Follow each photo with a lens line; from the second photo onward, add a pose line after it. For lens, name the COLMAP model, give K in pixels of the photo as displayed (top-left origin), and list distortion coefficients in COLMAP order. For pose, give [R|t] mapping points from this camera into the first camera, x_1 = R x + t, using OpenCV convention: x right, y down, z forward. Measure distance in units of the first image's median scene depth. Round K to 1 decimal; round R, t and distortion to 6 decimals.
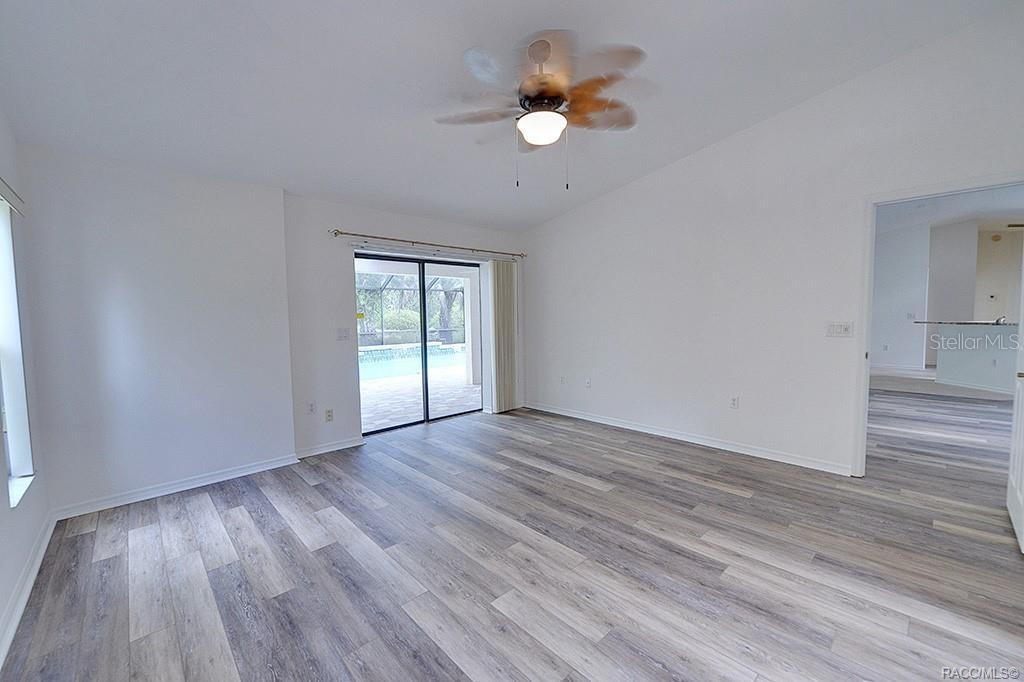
lens RADIAL K [[407.9, 0, 513.4], [0, 407.9, 341.4], [0, 0, 1]] dist [-0.000028, 0.000033]
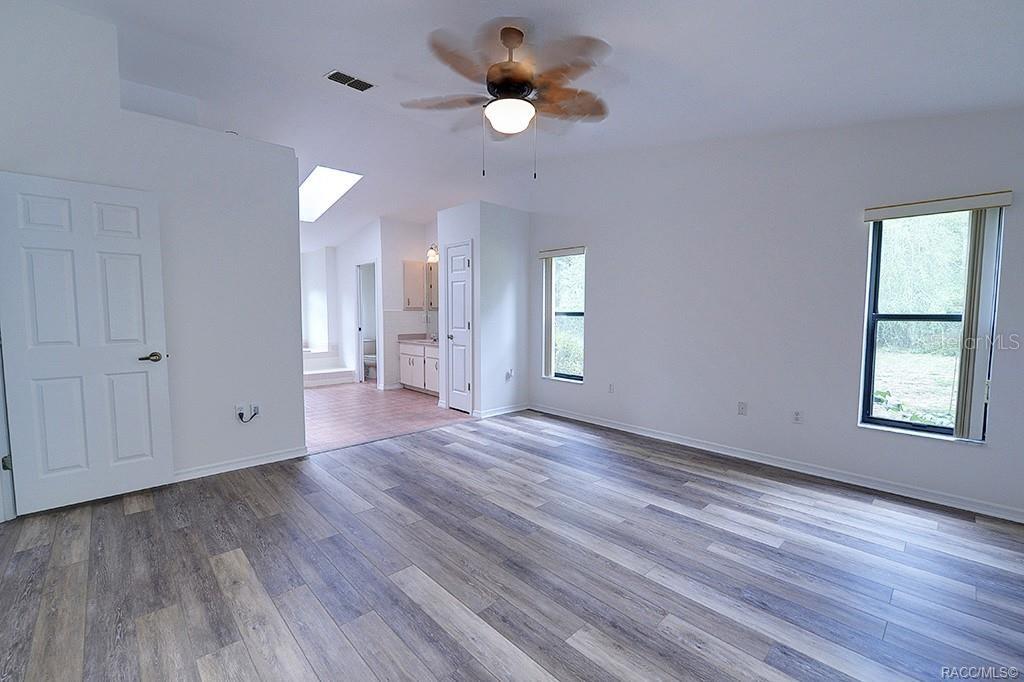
lens RADIAL K [[442.0, 0, 510.9], [0, 442.0, 341.0], [0, 0, 1]] dist [0.001299, 0.000114]
pose [[-0.999866, 0.013692, 0.008926, 0.061924], [0.014770, 0.990768, 0.134764, -0.123337], [-0.006998, 0.134878, -0.990838, 2.006104]]
